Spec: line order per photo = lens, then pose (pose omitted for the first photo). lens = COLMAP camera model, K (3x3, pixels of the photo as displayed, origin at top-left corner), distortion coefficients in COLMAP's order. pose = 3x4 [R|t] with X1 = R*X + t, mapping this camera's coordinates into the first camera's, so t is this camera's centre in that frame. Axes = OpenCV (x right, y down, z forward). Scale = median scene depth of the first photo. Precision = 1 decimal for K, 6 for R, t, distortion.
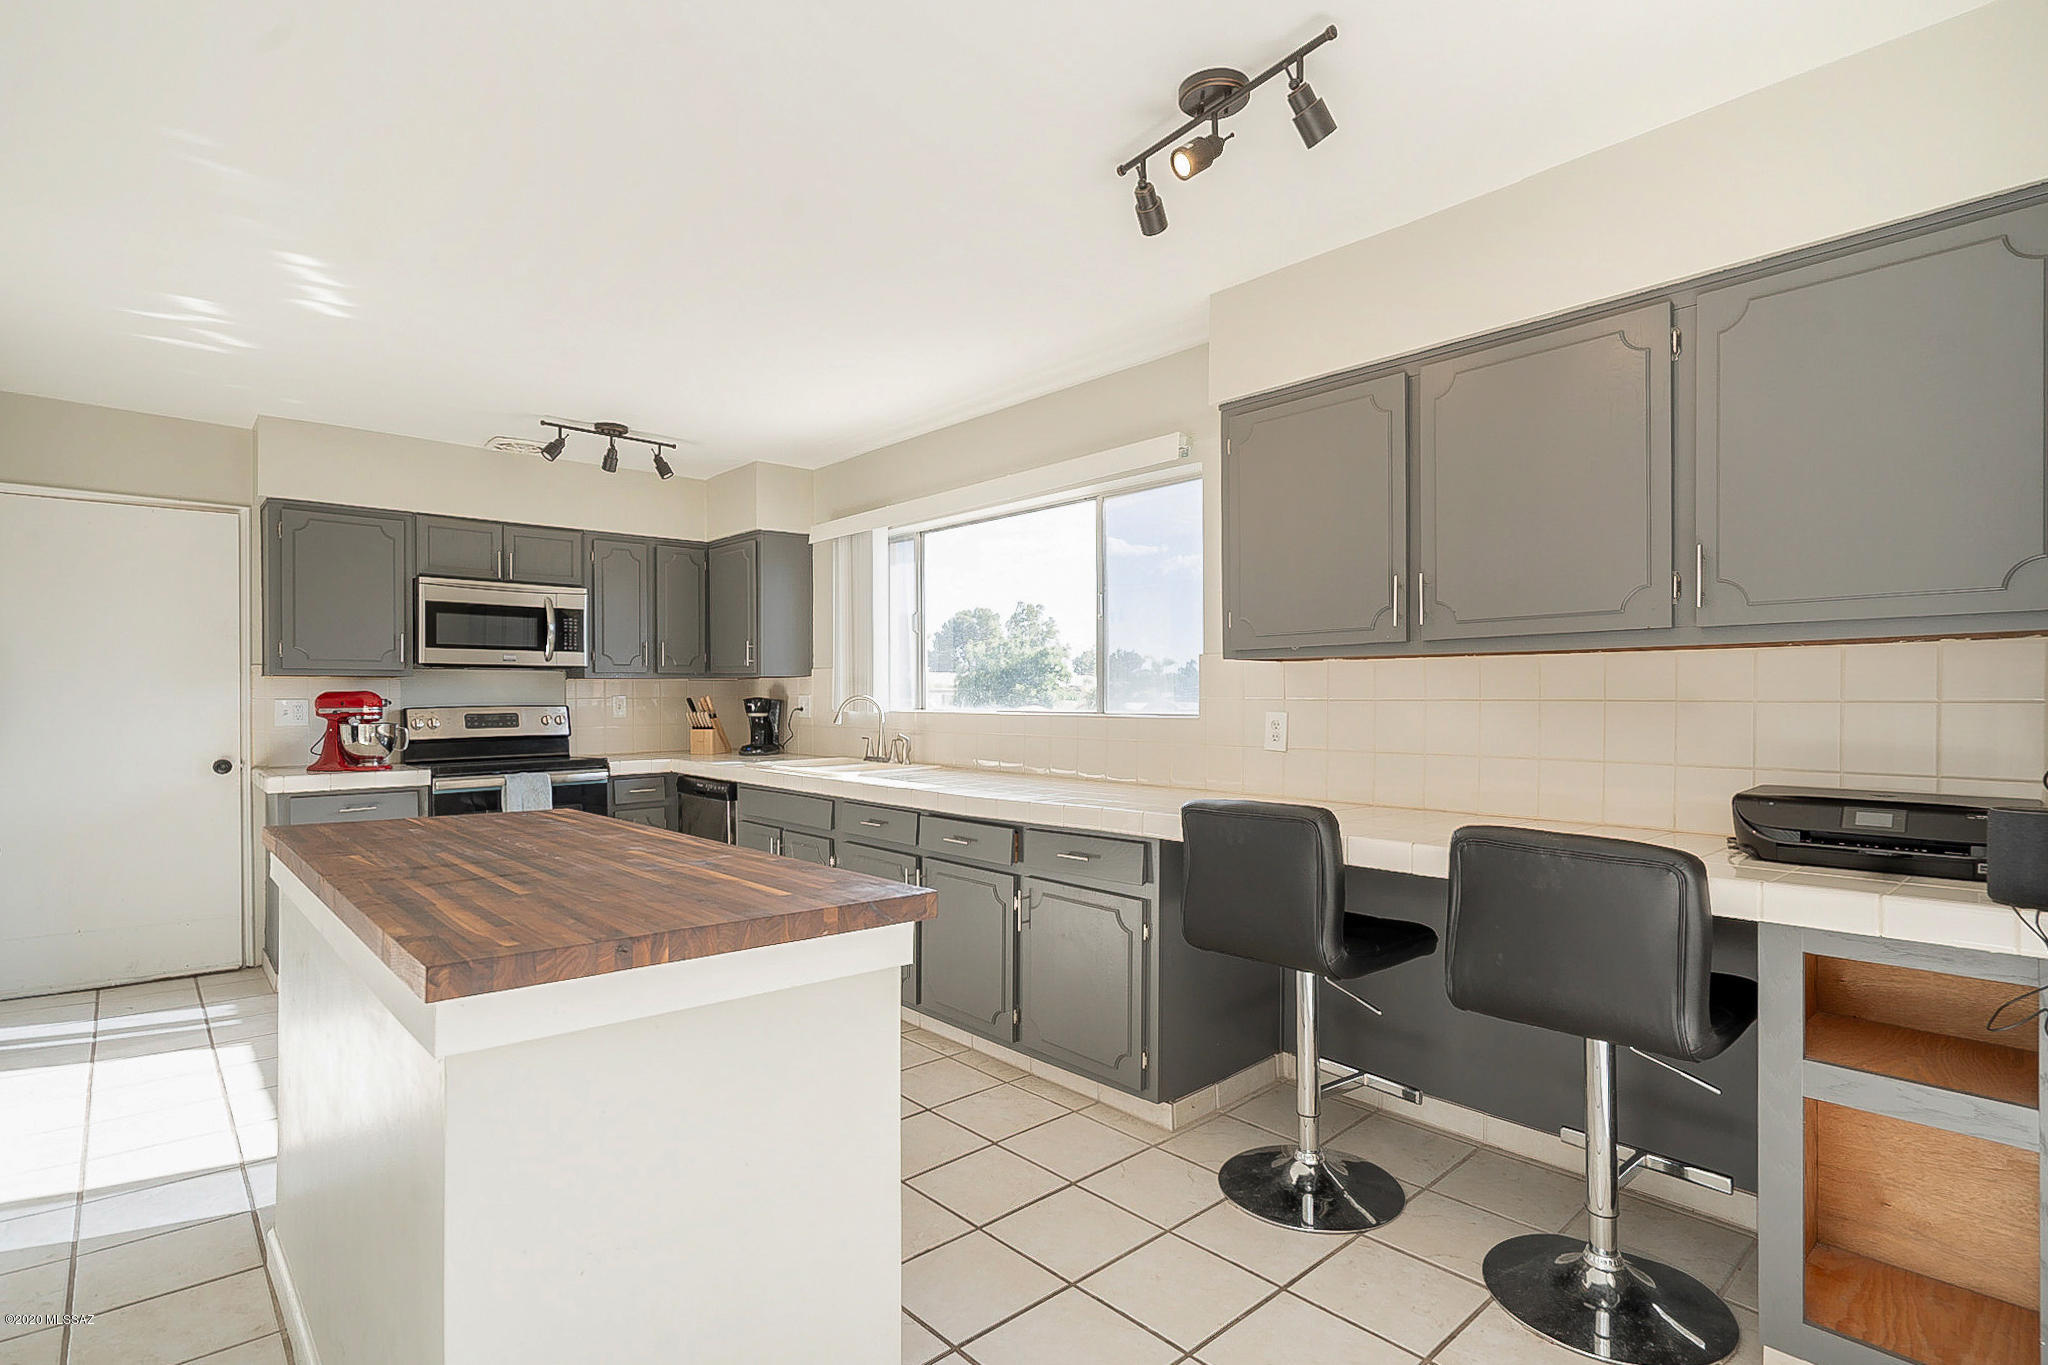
lens RADIAL K [[1003.3, 0, 1027.7], [0, 1003.3, 702.3], [0, 0, 1]] dist [0.002859, 0.000255]
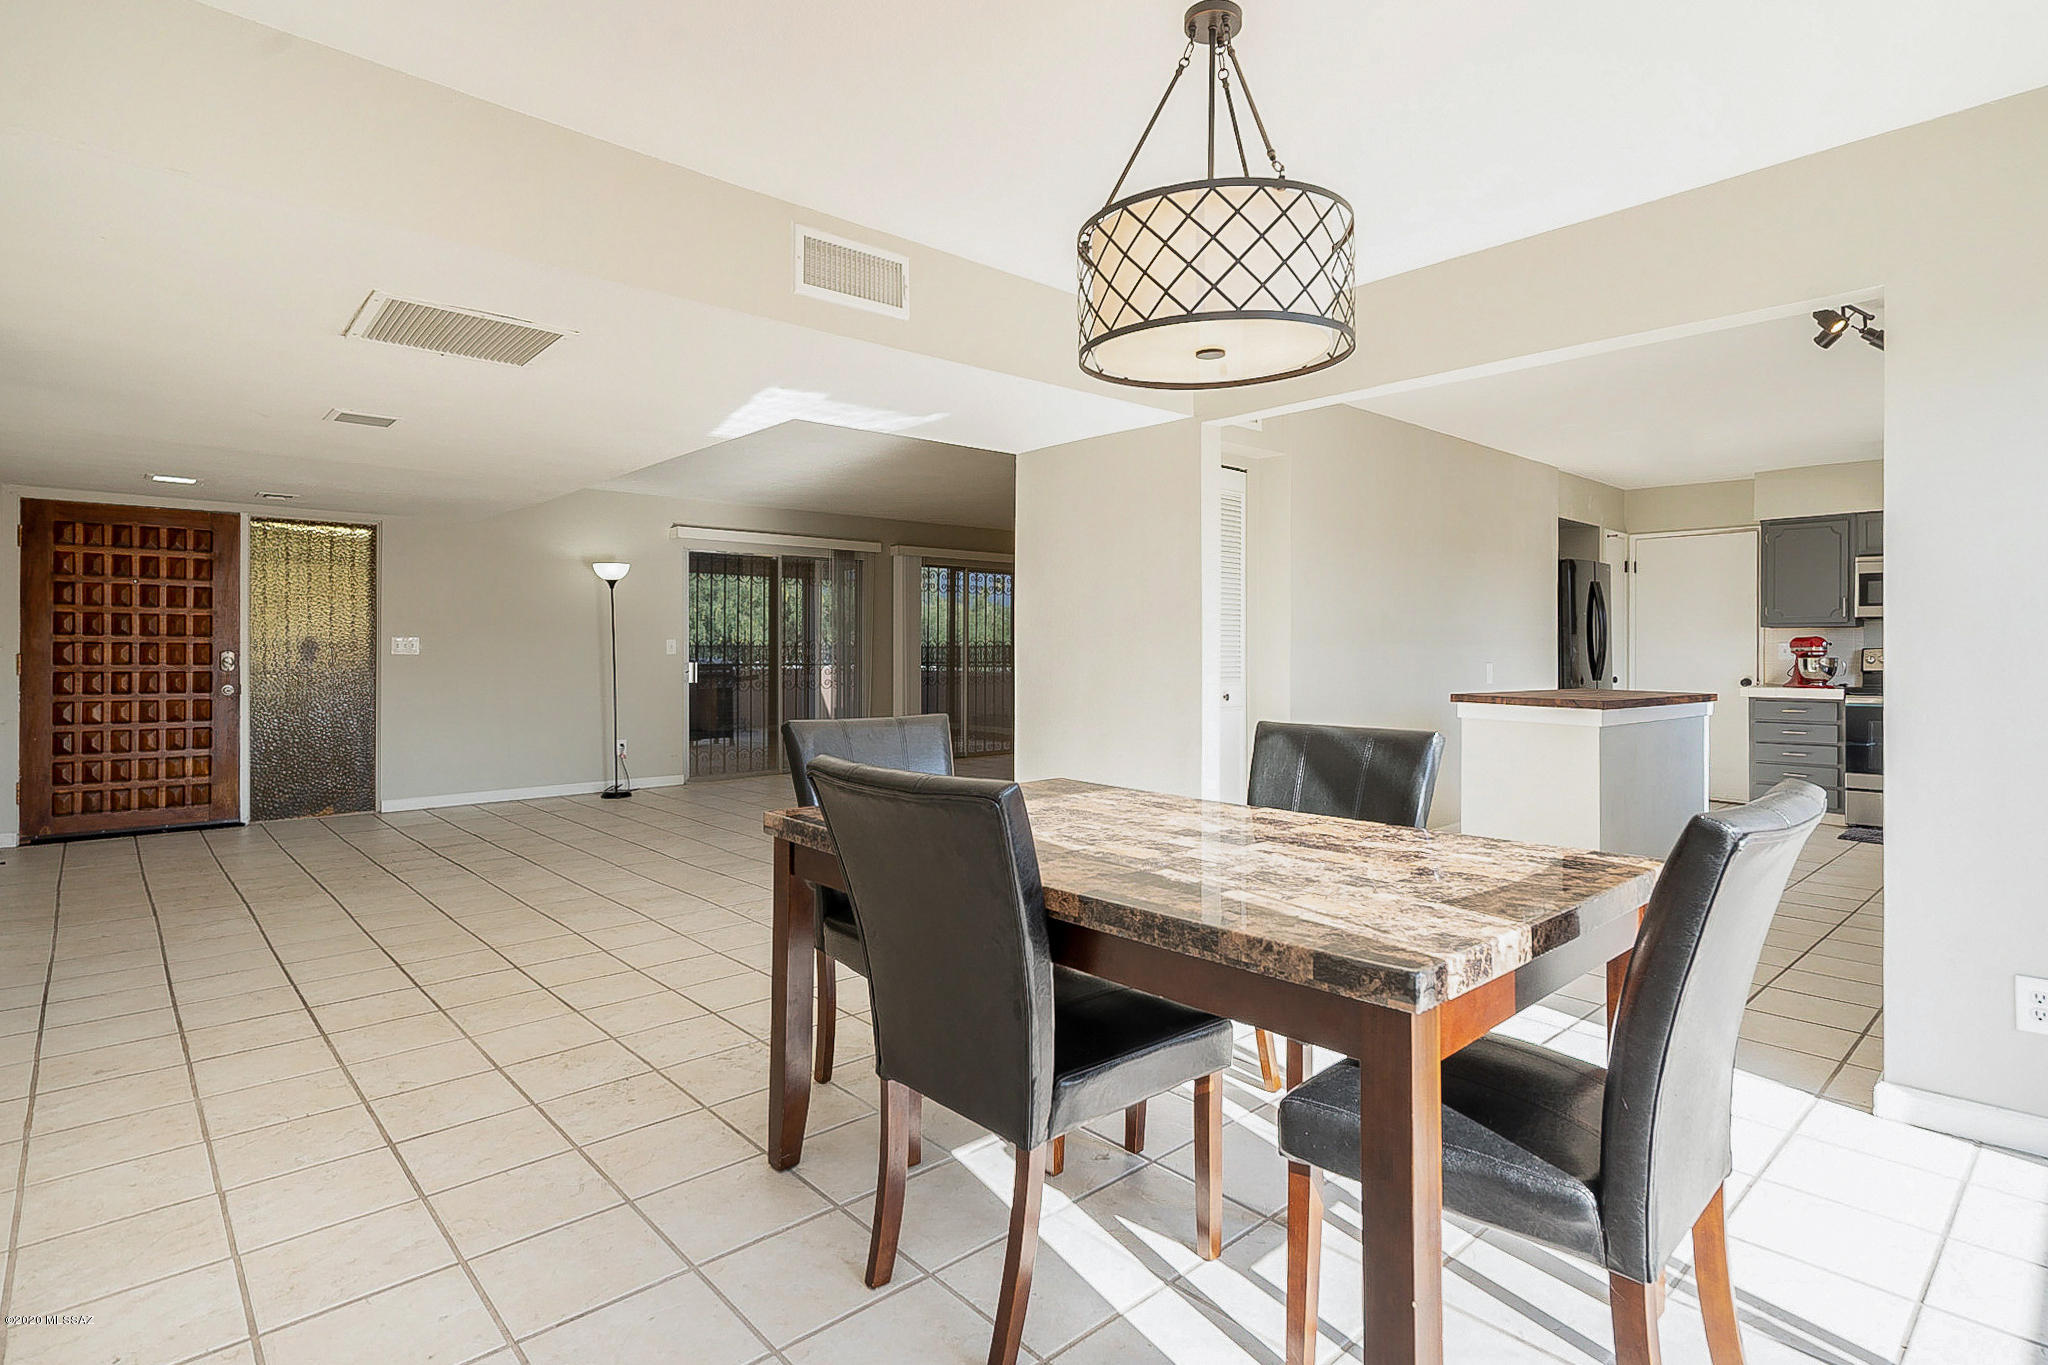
lens RADIAL K [[1049.0, 0, 1035.6], [0, 1049.0, 641.6], [0, 0, 1]] dist [0.009569, -0.000798]
pose [[0.021211, -0.005071, -0.999762, 0.883348], [-0.010617, 0.999930, -0.005297, 0.016822], [0.999719, 0.010726, 0.021155, -0.212267]]
